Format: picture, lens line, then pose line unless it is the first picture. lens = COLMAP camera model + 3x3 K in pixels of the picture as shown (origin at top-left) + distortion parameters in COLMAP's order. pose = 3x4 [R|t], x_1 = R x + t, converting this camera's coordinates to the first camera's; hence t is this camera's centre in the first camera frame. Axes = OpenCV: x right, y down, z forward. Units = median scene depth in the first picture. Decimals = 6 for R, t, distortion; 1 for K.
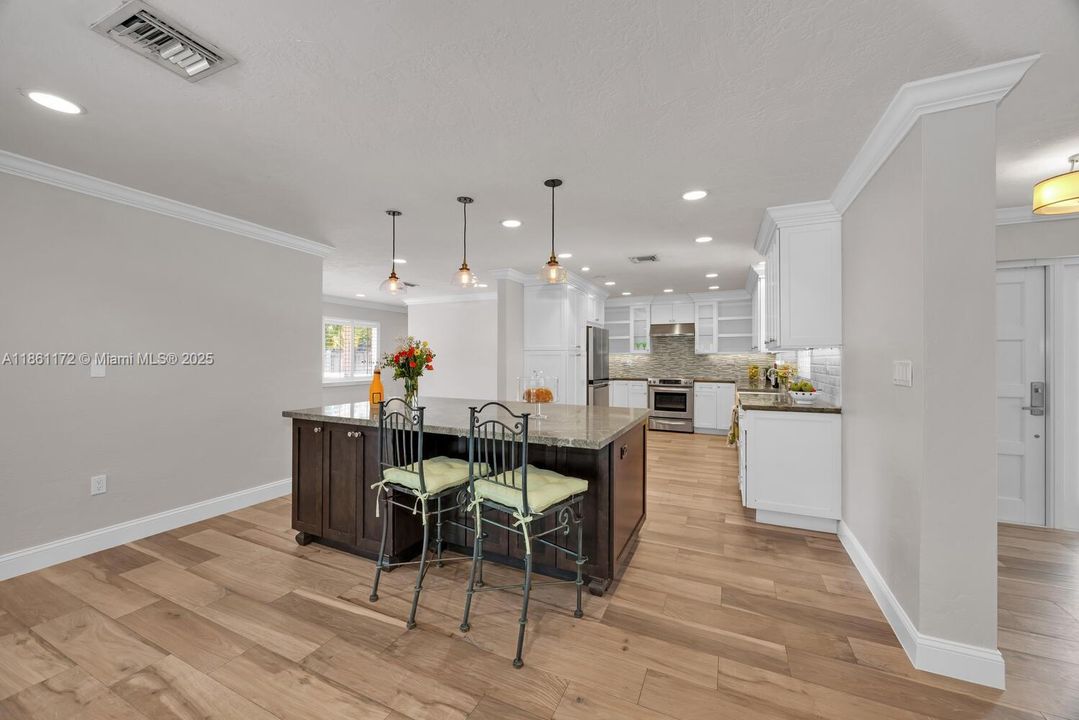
lens RADIAL K [[408.6, 0, 539.5], [0, 408.6, 360.0], [0, 0, 1]] dist [-0.001998, -0.000067]
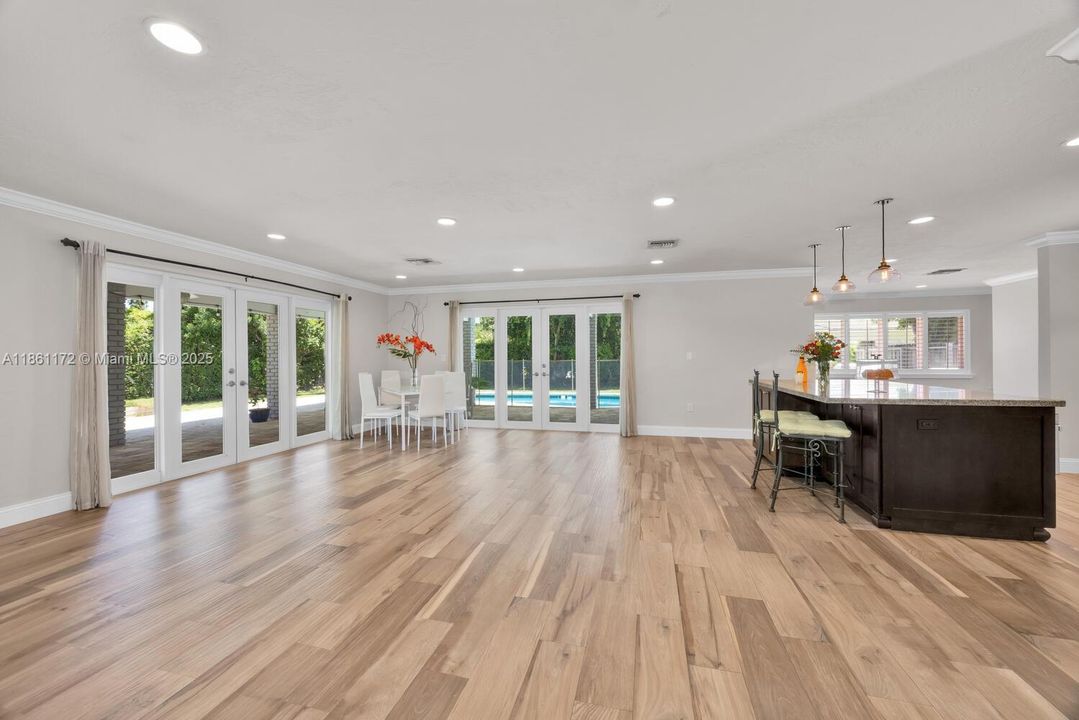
lens RADIAL K [[425.5, 0, 539.5], [0, 425.5, 360.0], [0, 0, 1]] dist [-0.006447, -0.000008]
pose [[0.186485, 0.002121, -0.982456, 1.366252], [0.009994, 0.999942, 0.004055, 0.033136], [0.982407, -0.010575, 0.186453, -0.325578]]
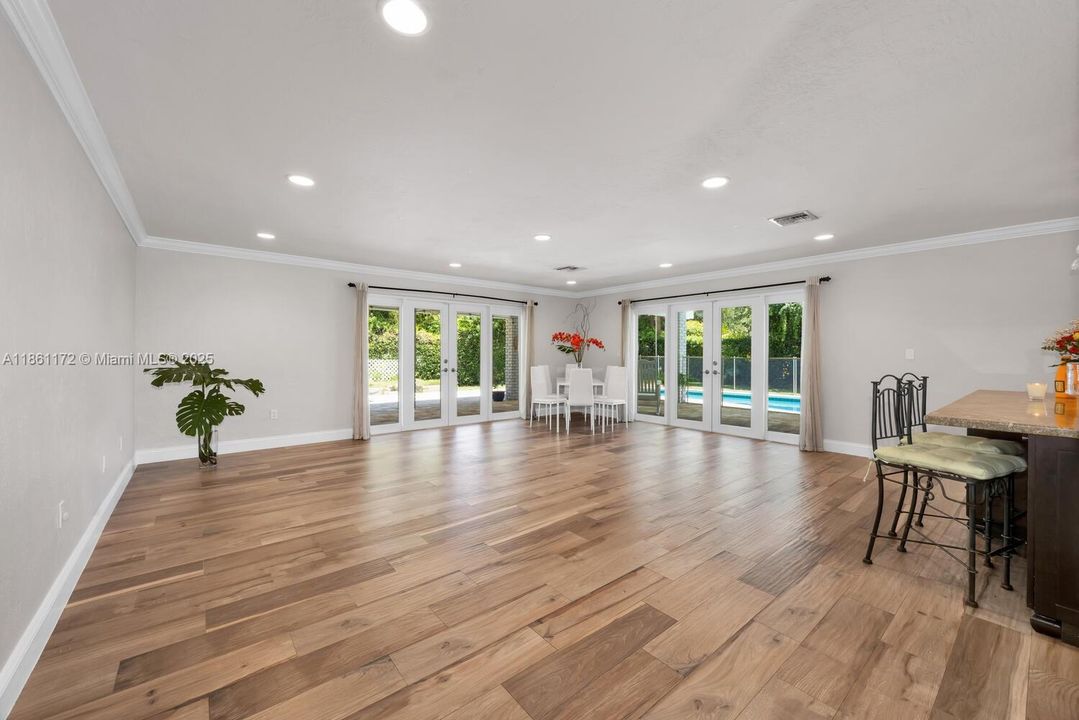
lens RADIAL K [[425.5, 0, 539.5], [0, 425.5, 360.0], [0, 0, 1]] dist [-0.006447, -0.000008]
pose [[-0.436387, 0.010985, -0.899692, 1.437599], [-0.001932, 0.999912, 0.013146, 0.031239], [0.899757, 0.007475, -0.436327, 0.512232]]
